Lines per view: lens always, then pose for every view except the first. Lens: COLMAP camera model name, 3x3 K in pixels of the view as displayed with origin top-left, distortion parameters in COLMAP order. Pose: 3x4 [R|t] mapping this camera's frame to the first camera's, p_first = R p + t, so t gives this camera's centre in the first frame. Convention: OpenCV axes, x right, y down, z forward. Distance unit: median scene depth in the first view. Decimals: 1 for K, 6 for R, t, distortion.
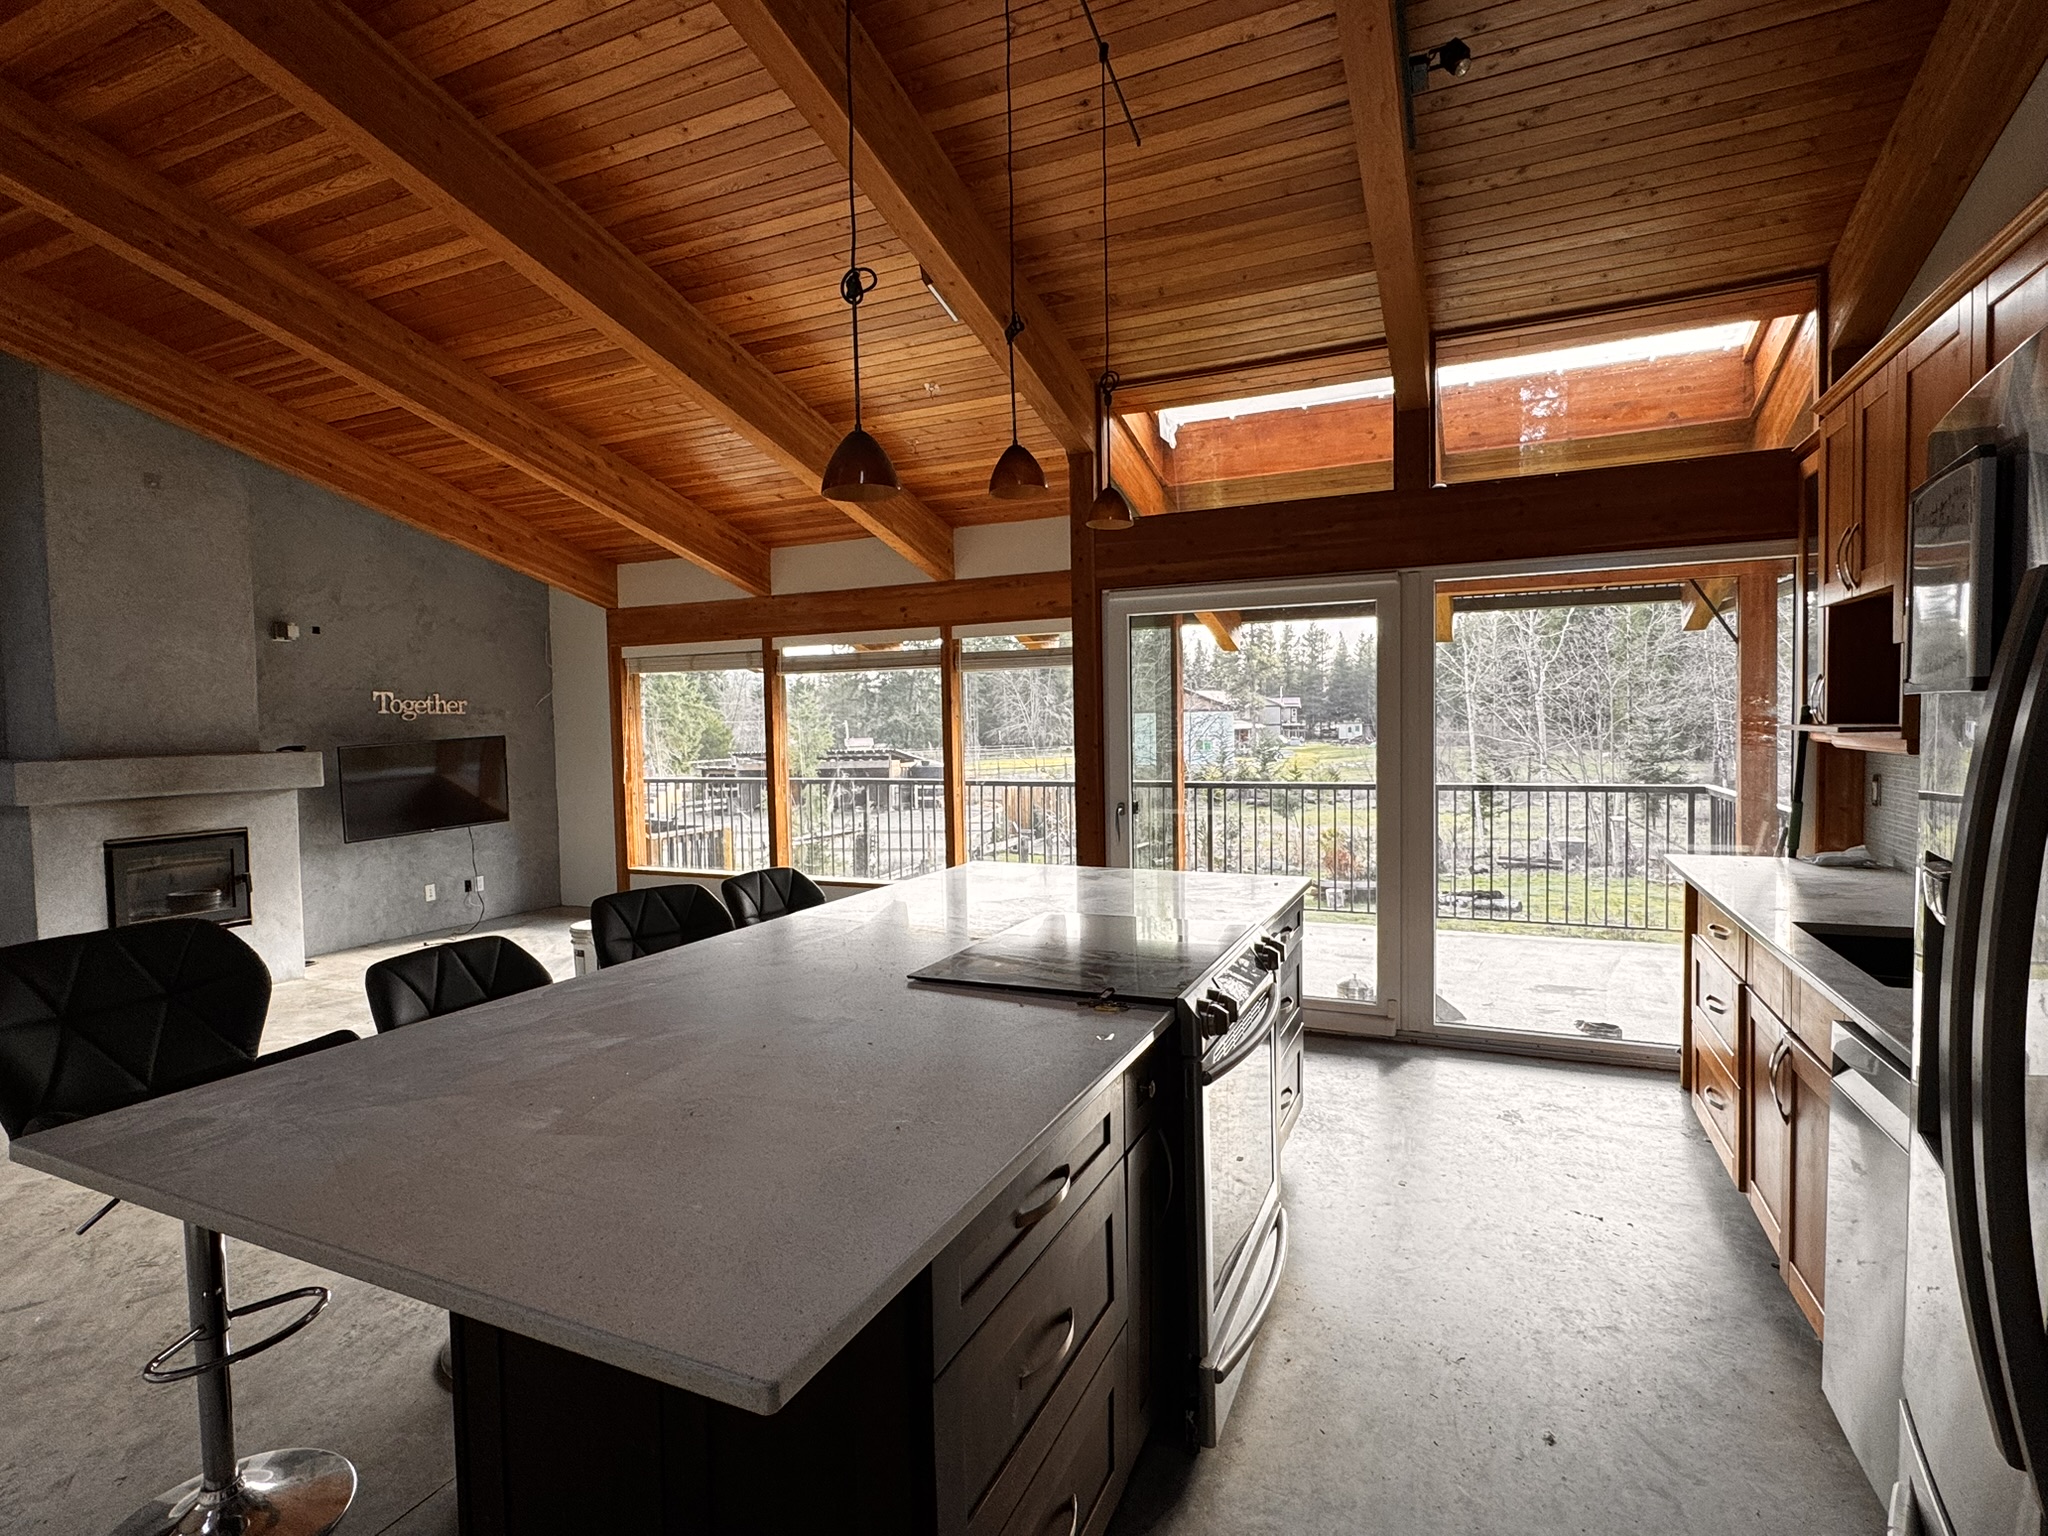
lens RADIAL K [[1025.8, 0, 1019.0], [0, 1025.8, 762.0], [0, 0, 1]] dist [-0.000461, -0.000011]
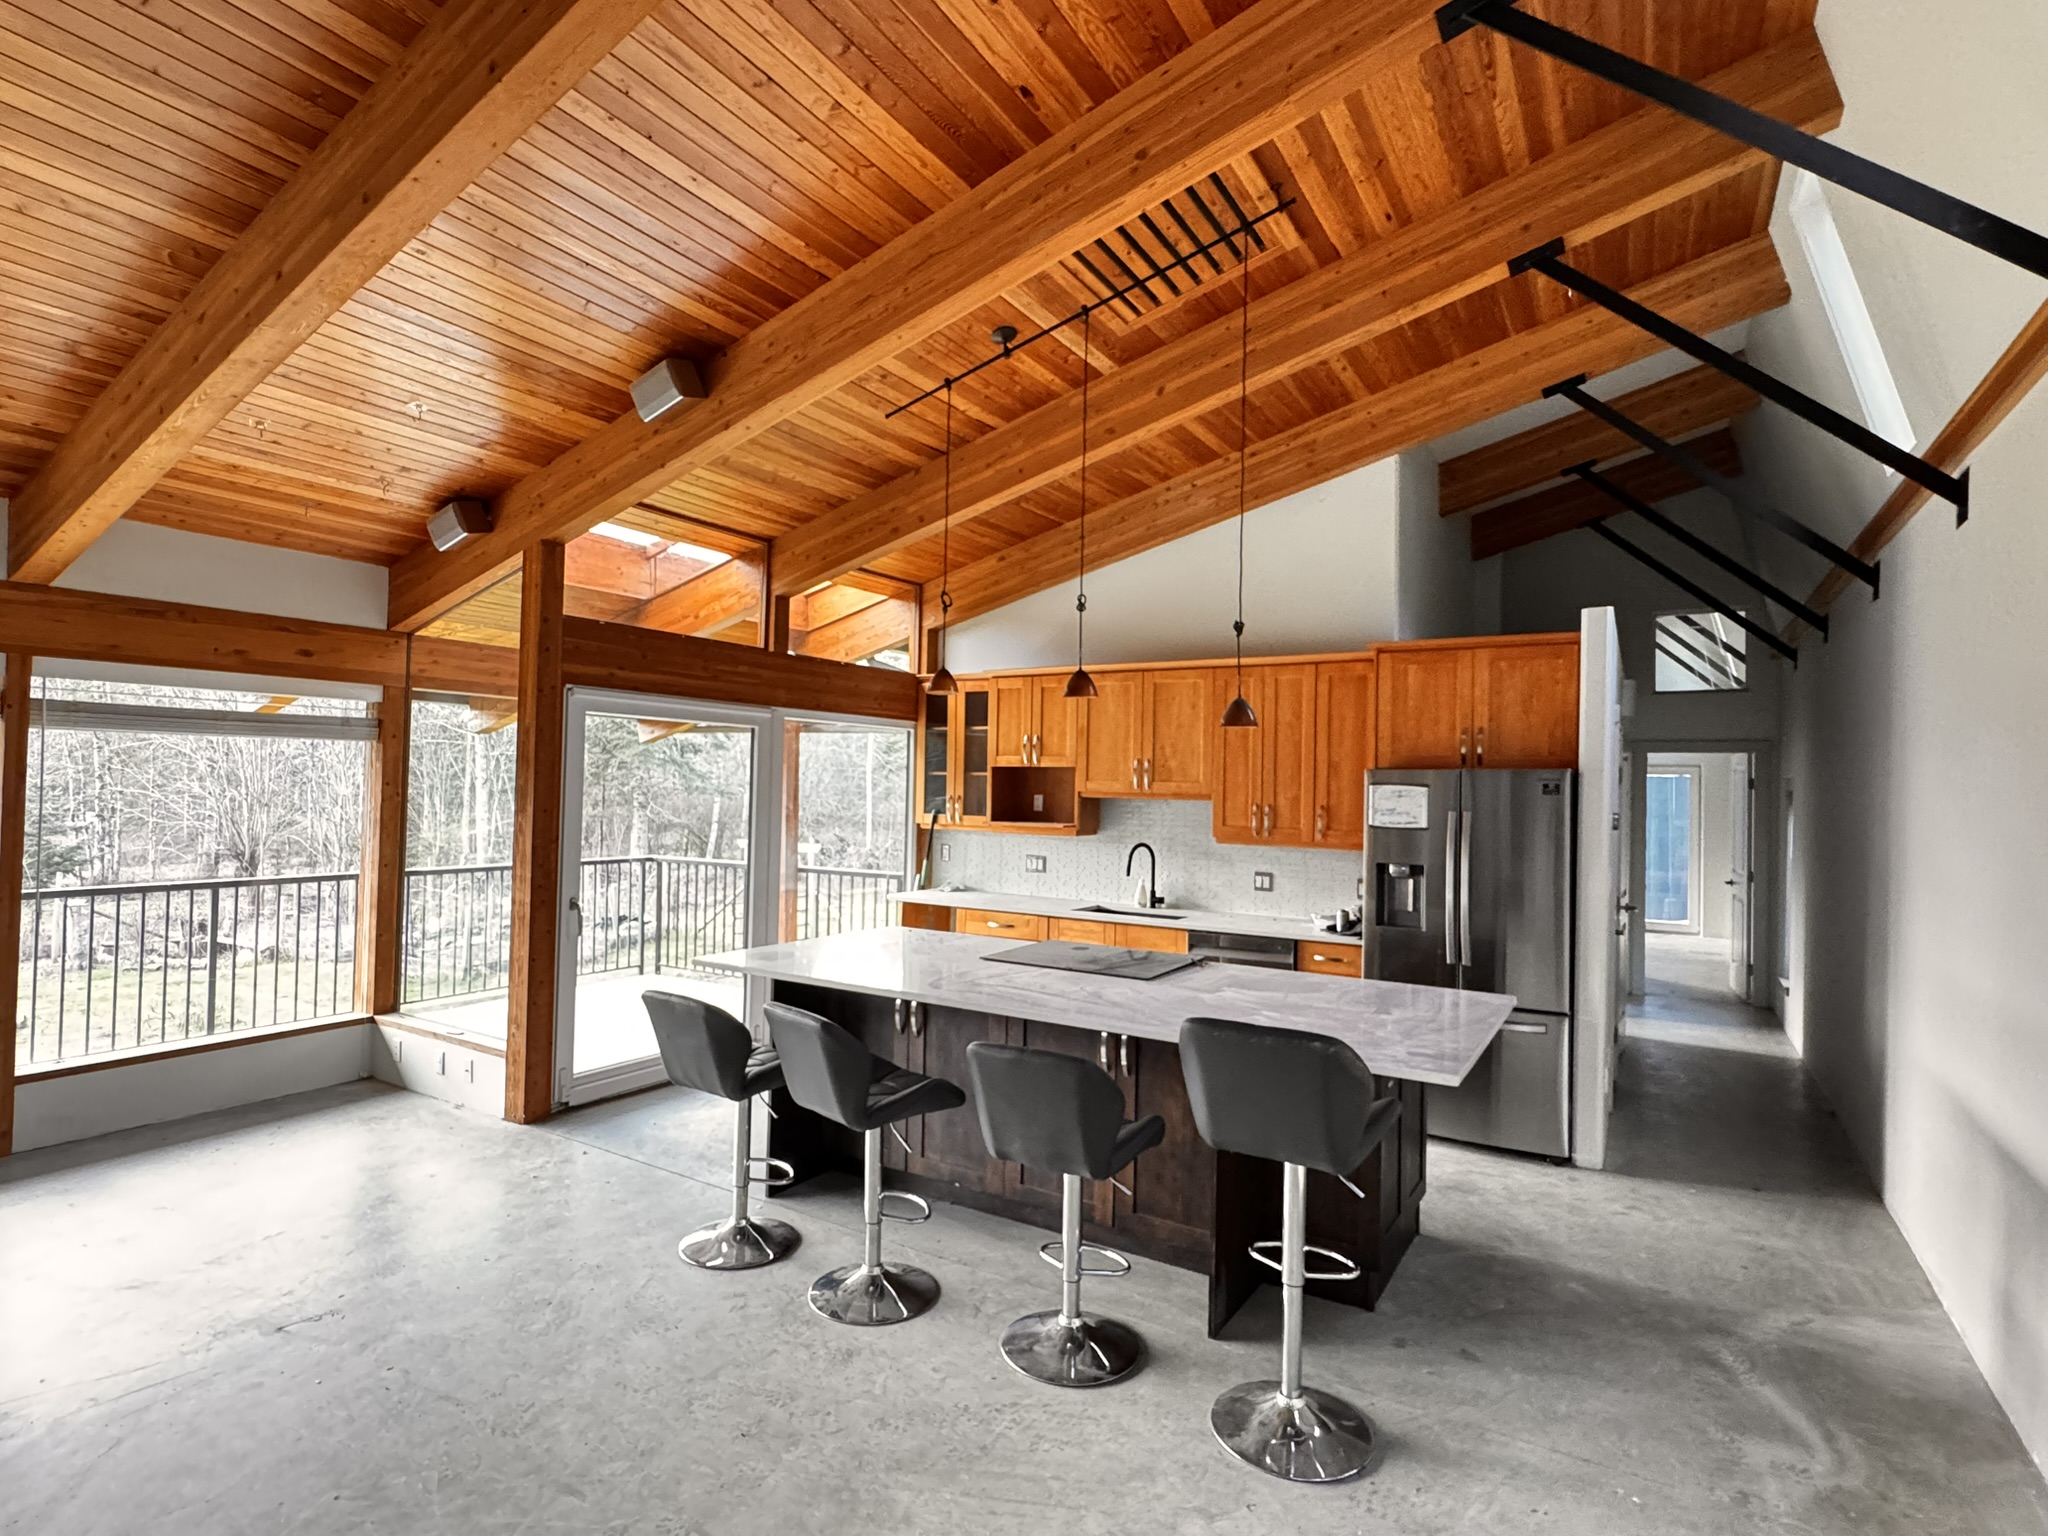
lens RADIAL K [[1026.4, 0, 1024.0], [0, 1026.4, 768.0], [0, 0, 1]] dist [-0.001912, 0.000418]
pose [[0.117631, 0.042828, 0.992133, -0.740208], [0.016979, 0.998837, -0.045131, -0.029509], [-0.992912, 0.022155, 0.116767, 0.387577]]
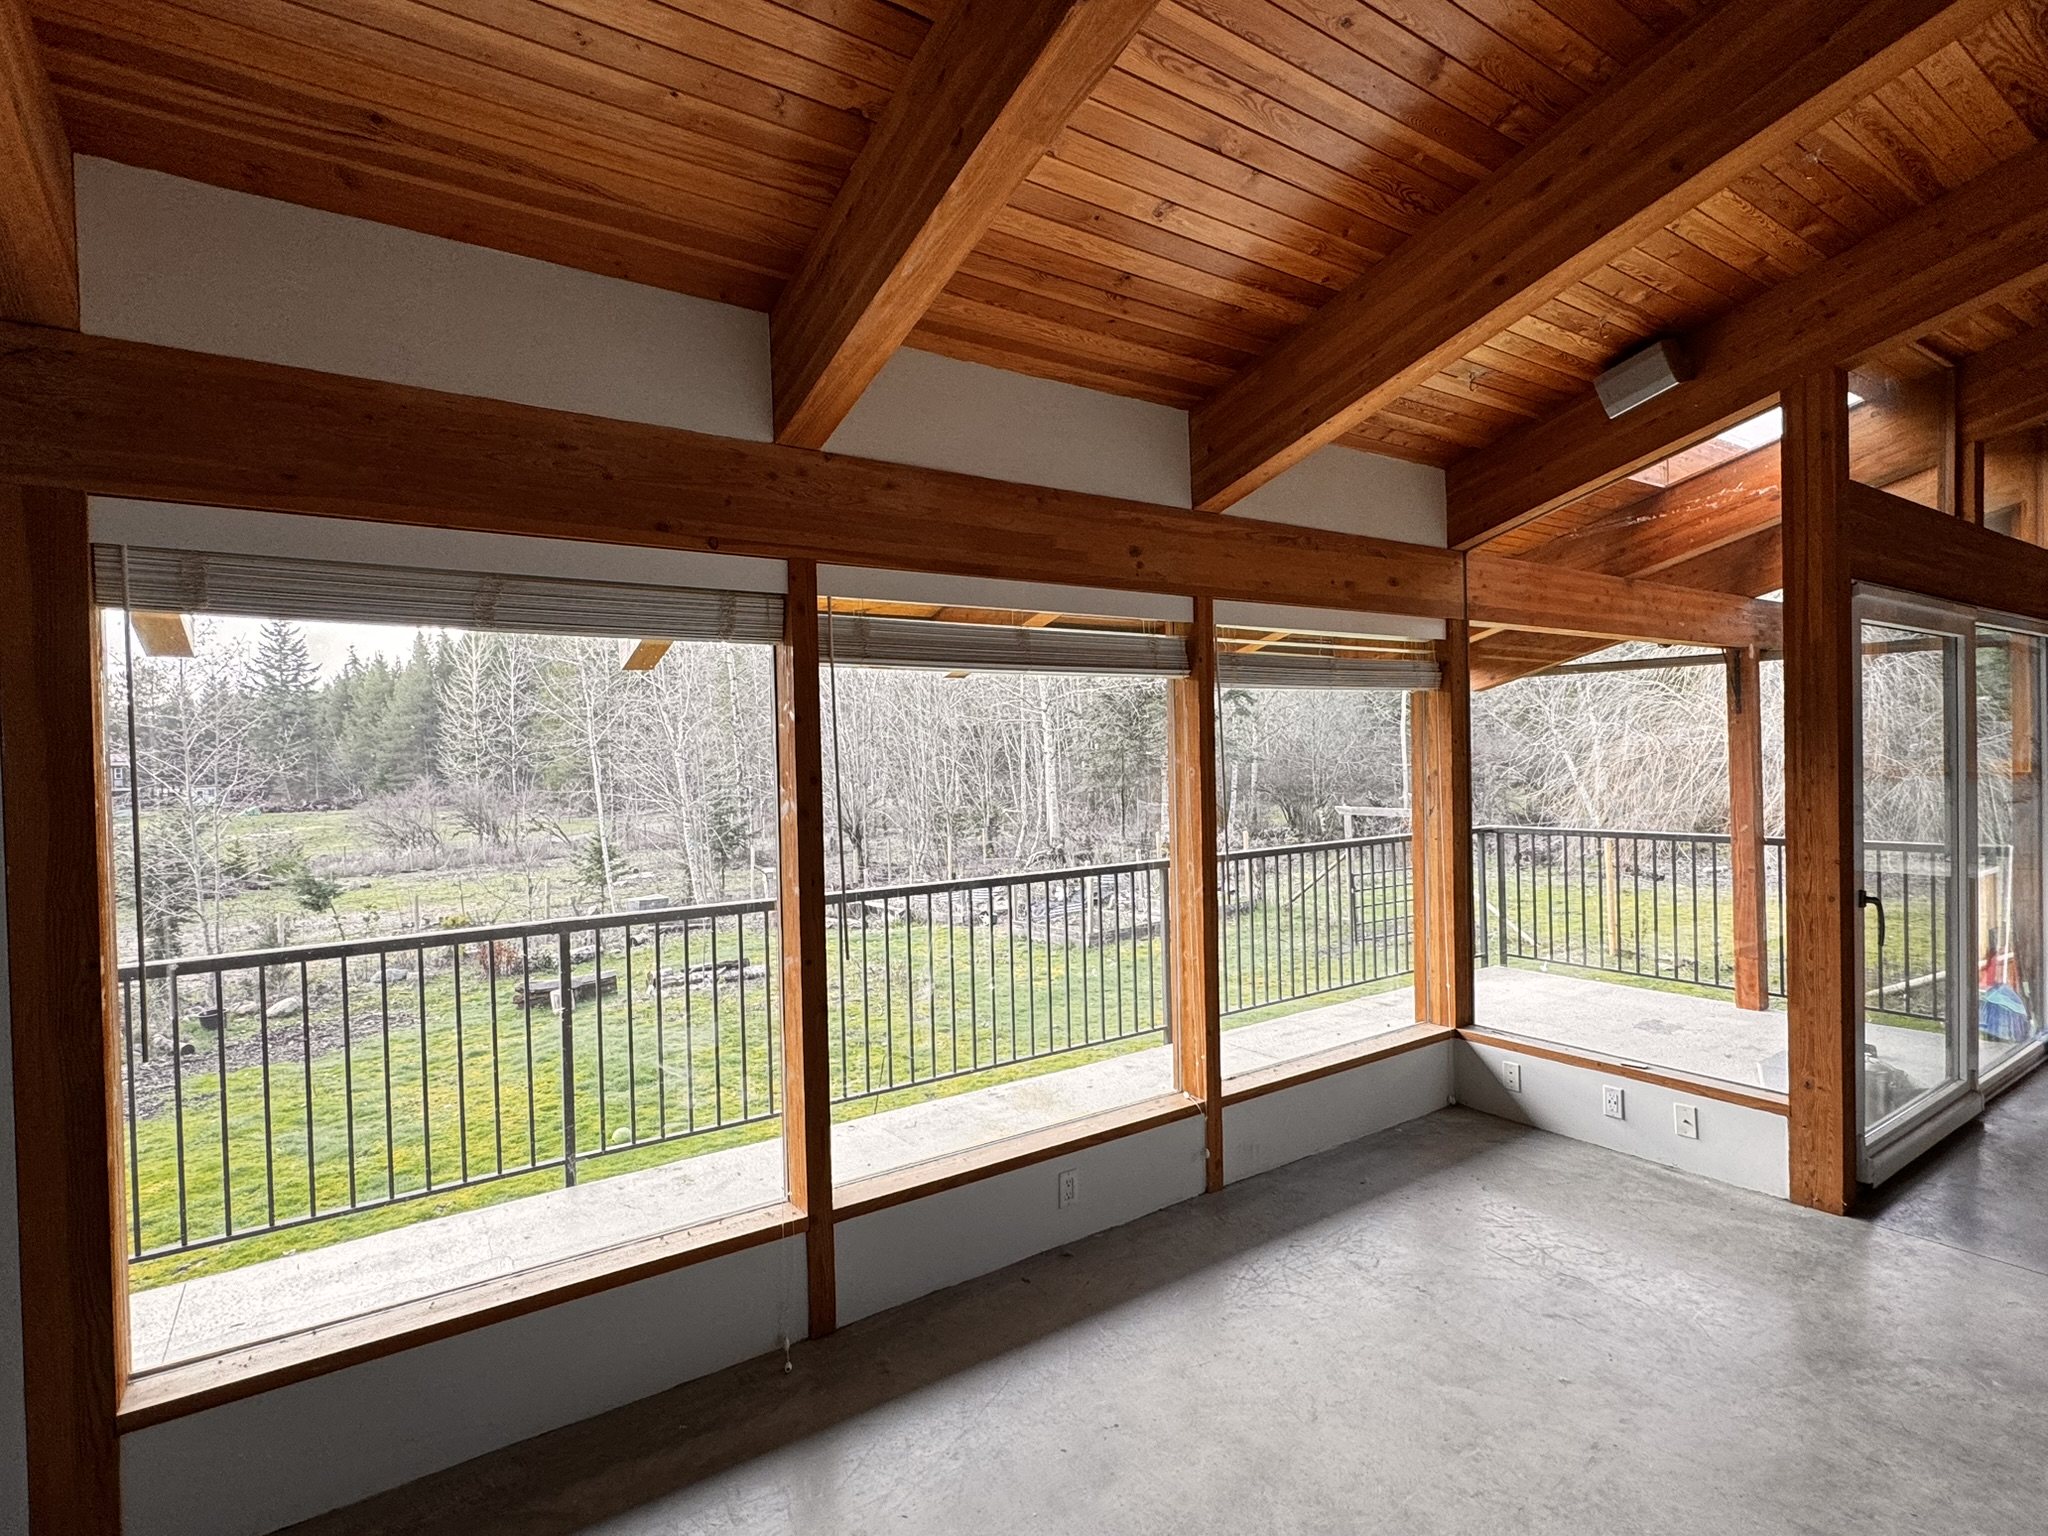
lens RADIAL K [[1026.4, 0, 1024.0], [0, 1026.4, 768.0], [0, 0, 1]] dist [-0.001912, 0.000418]
pose [[0.525738, -0.002481, 0.850643, -0.679316], [0.048501, 0.998456, -0.027064, -0.043381], [-0.849263, 0.055486, 0.525047, 0.973628]]
